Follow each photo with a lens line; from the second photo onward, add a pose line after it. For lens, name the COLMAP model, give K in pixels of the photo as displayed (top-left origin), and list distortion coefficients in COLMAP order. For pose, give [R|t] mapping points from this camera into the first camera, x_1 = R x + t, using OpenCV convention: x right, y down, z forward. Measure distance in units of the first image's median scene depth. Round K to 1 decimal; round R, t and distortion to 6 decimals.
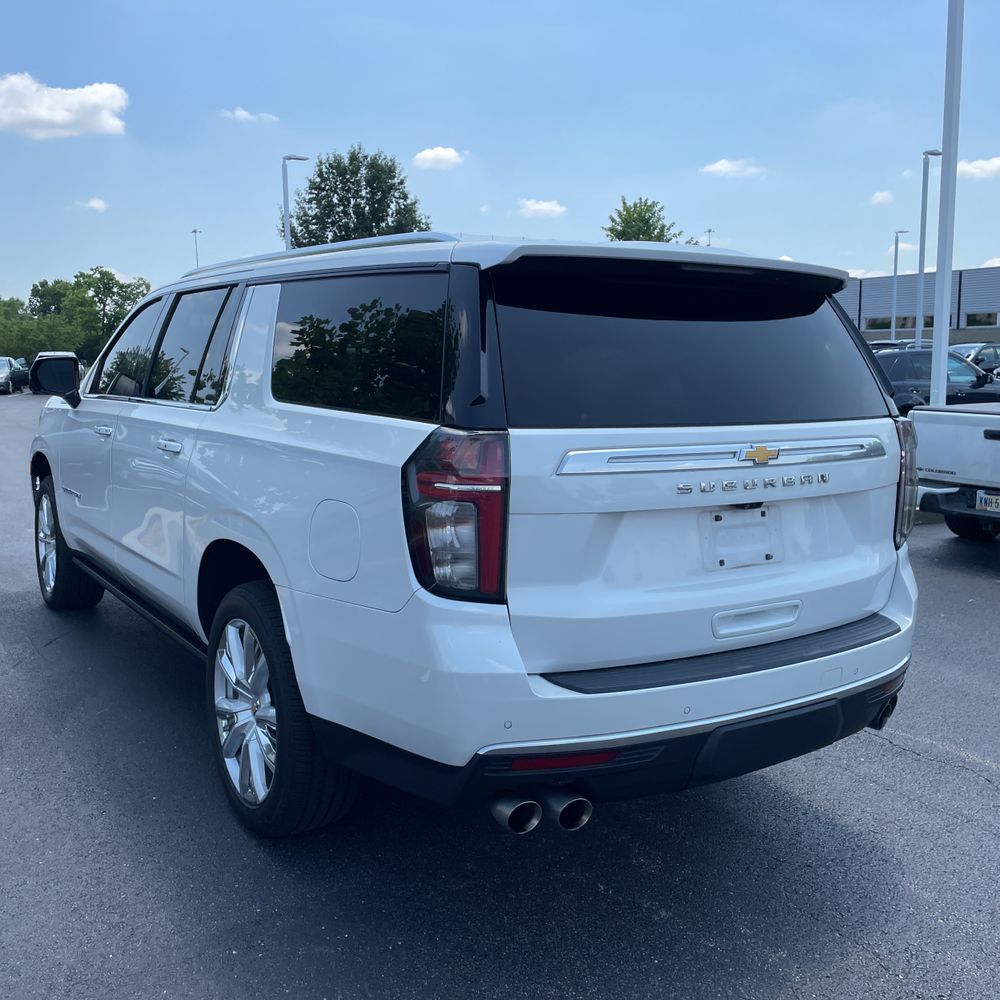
lens RADIAL K [[1041.0, 0, 500.5], [0, 1041.0, 493.9], [0, 0, 1]] dist [0.044731, -0.033648]
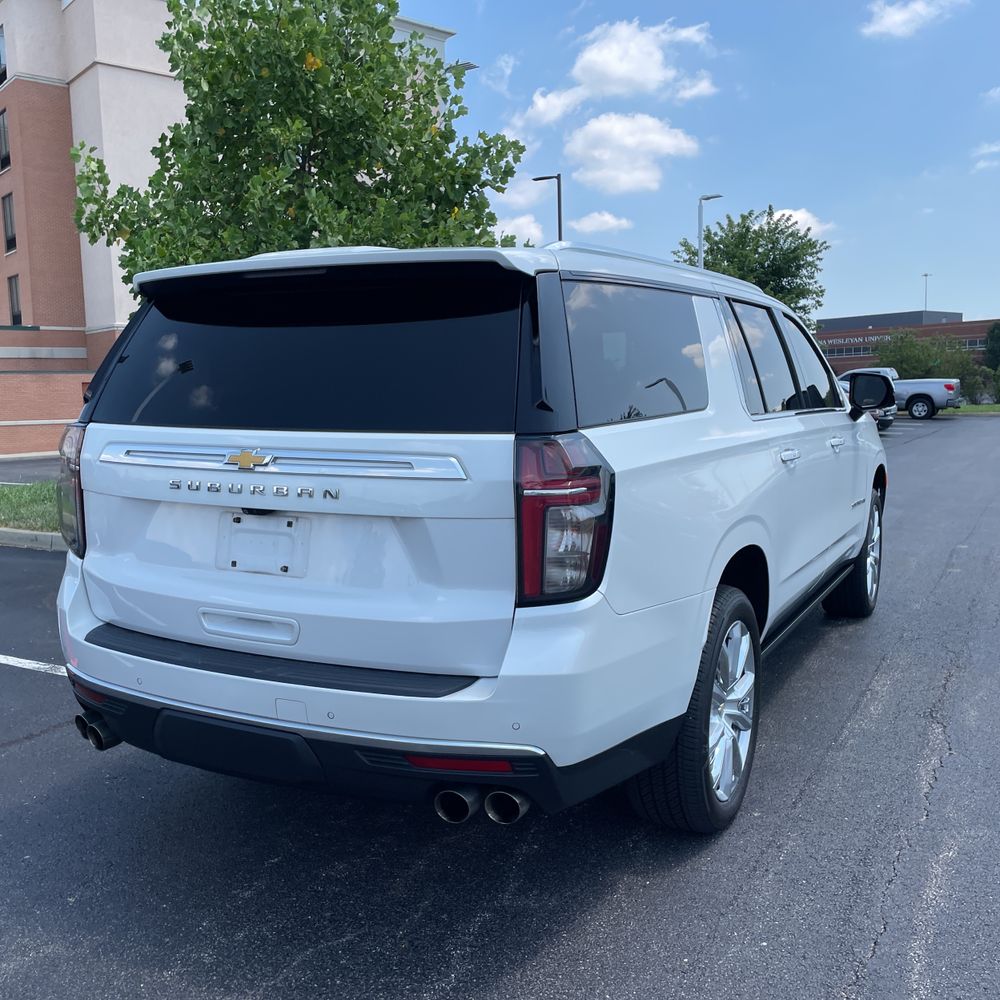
lens RADIAL K [[1063.1, 0, 502.3], [0, 1063.1, 510.7], [0, 0, 1]] dist [0.060568, 0.007596]
pose [[0.445131, 0.091434, -0.890785, 0.109744], [-0.094410, 0.994021, 0.054853, -0.005932], [0.890475, 0.059682, 0.451102, 0.066252]]
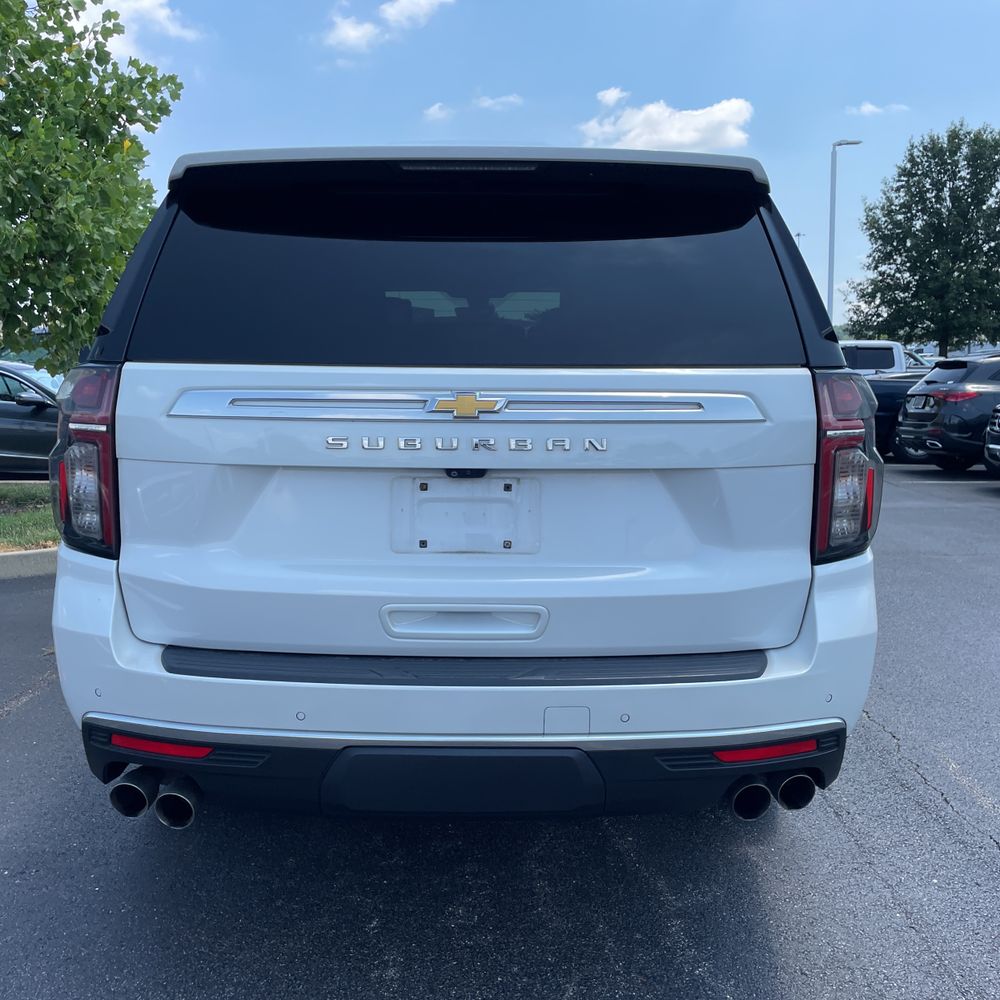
lens RADIAL K [[1041.0, 0, 500.5], [0, 1041.0, 493.9], [0, 0, 1]] dist [0.044731, -0.033648]
pose [[0.829469, 0.061454, -0.555161, 0.060365], [-0.065053, 0.997794, 0.013255, 0.001281], [0.554751, 0.025120, 0.831637, 0.033559]]
